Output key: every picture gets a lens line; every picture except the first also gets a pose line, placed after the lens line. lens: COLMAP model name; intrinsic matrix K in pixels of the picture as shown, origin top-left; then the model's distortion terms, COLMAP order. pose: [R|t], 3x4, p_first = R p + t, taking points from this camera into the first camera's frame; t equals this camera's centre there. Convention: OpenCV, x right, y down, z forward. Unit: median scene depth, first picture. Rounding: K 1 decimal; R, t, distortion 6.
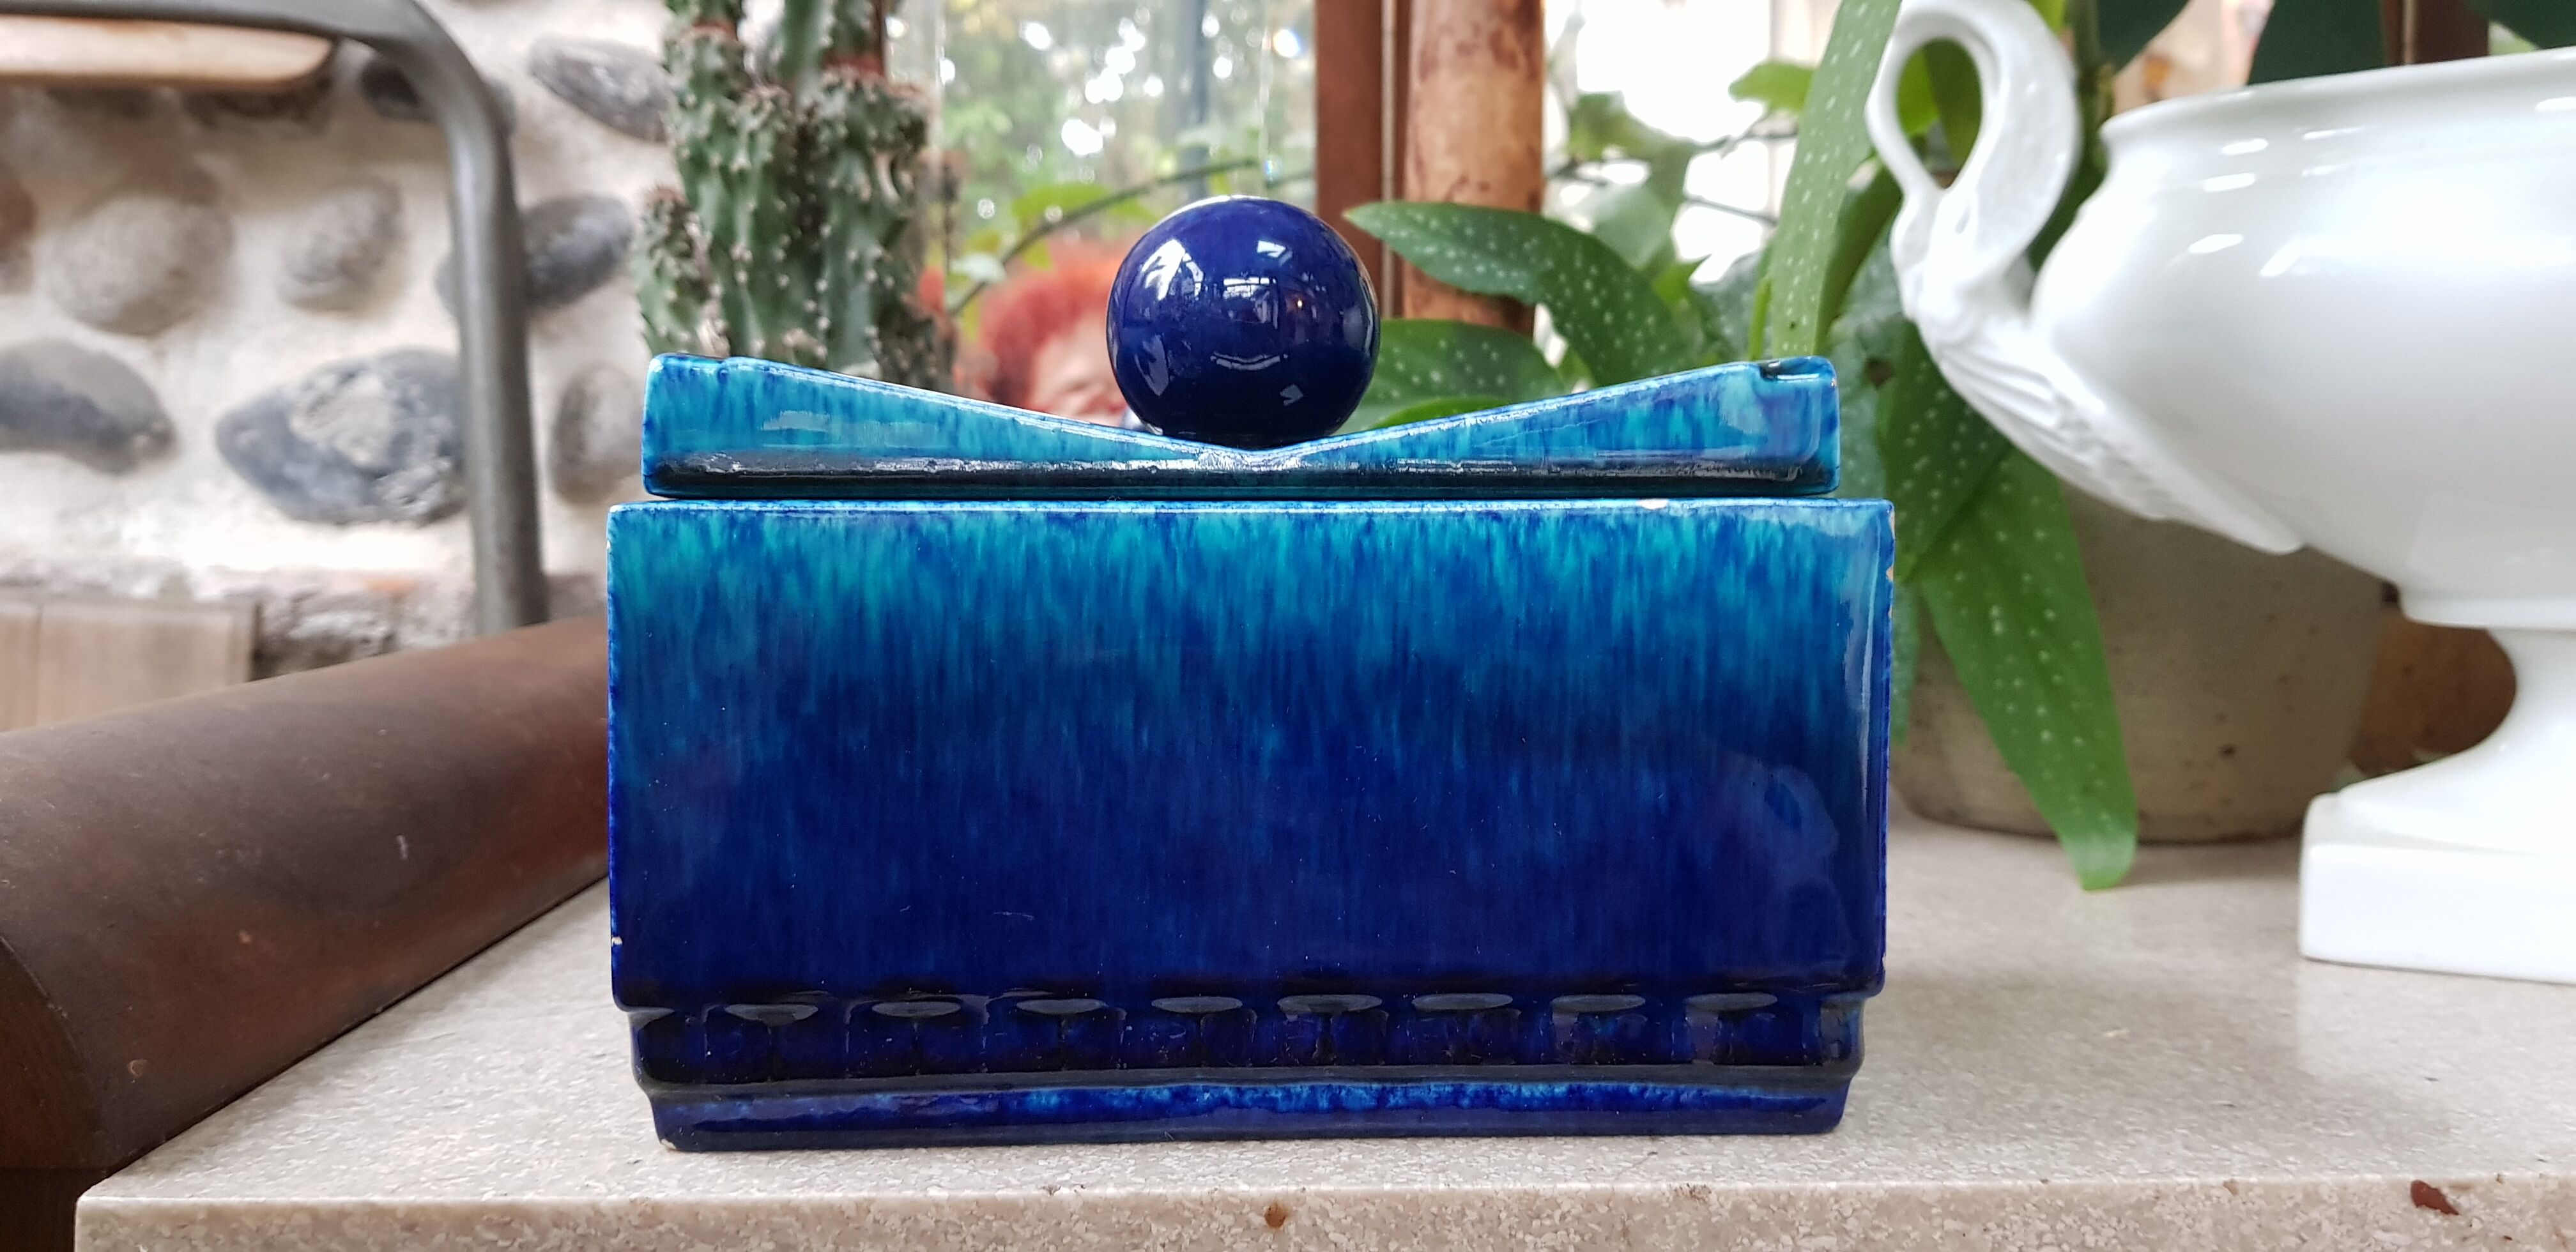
lens RADIAL K [[1820.9, 0, 1288.0], [0, 1820.9, 626.0], [0, 0, 1]] dist [0.061618, -0.114446]
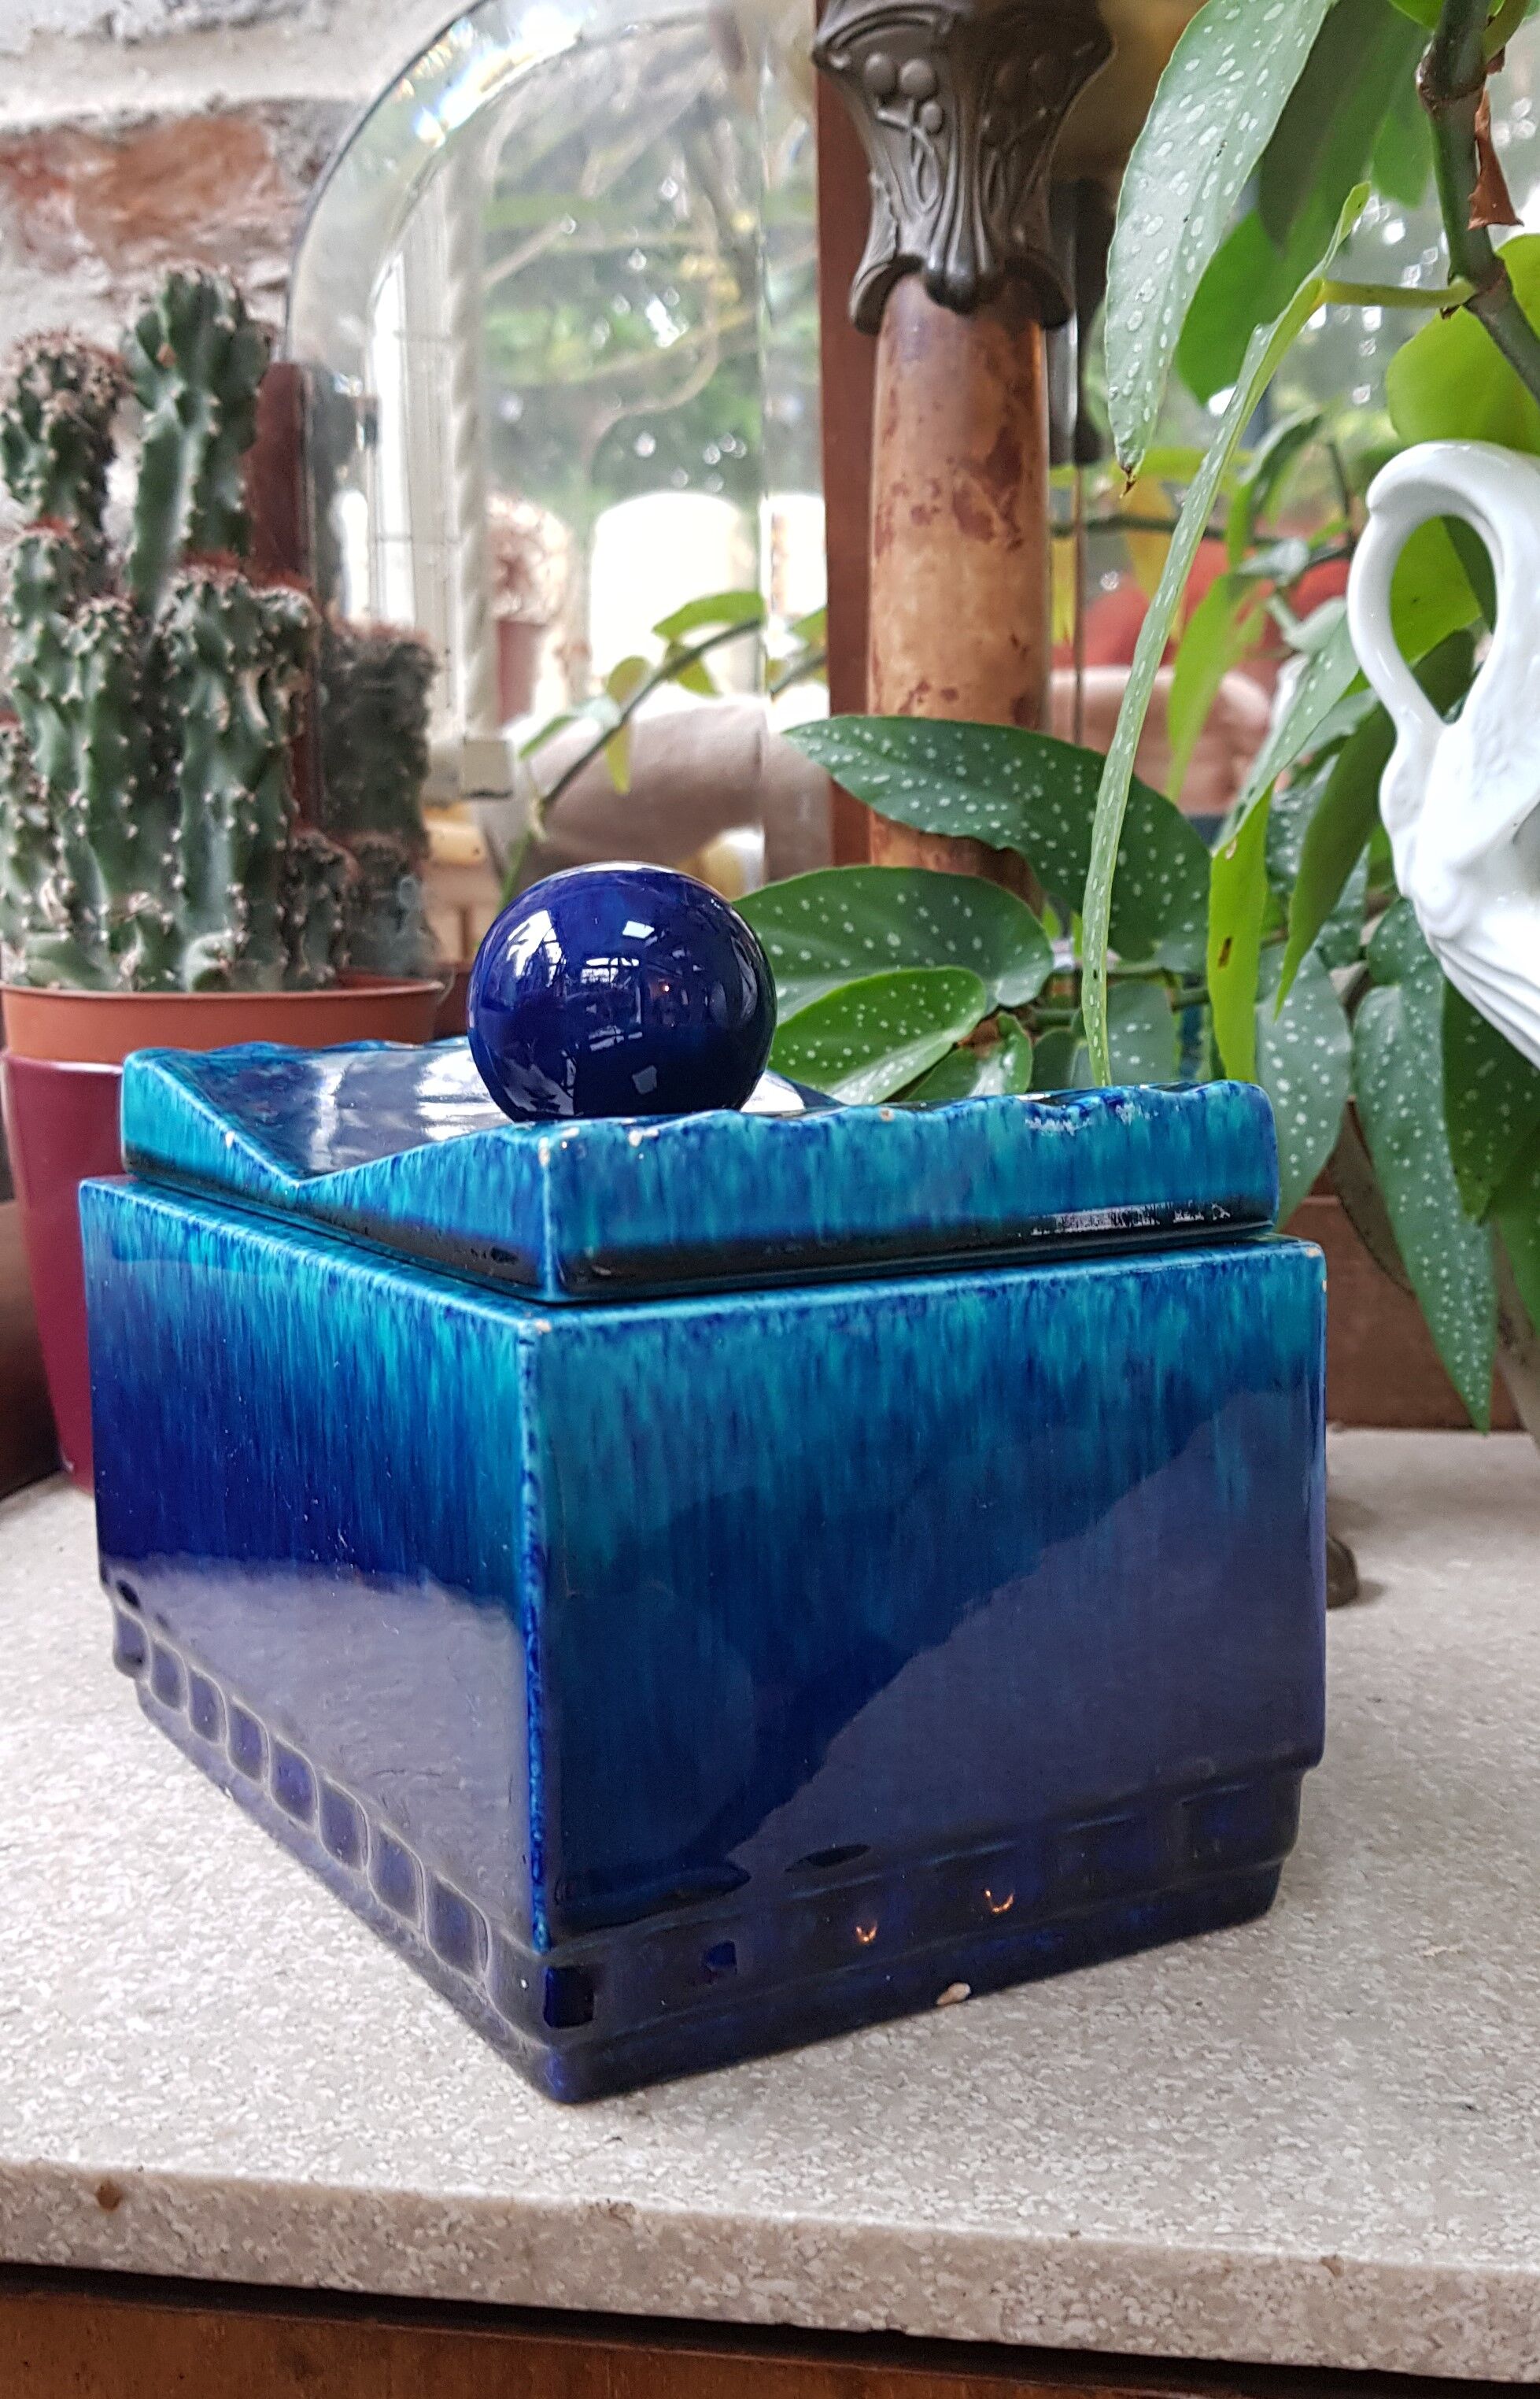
lens RADIAL K [[2234.5, 0, 770.0], [0, 2234.5, 1199.5], [0, 0, 1]] dist [0.089727, -0.185296]
pose [[0.981787, 0.006342, -0.189877, 0.445822], [0.004287, 0.998449, 0.055516, -0.166190], [0.189934, -0.055319, 0.980237, 0.089569]]
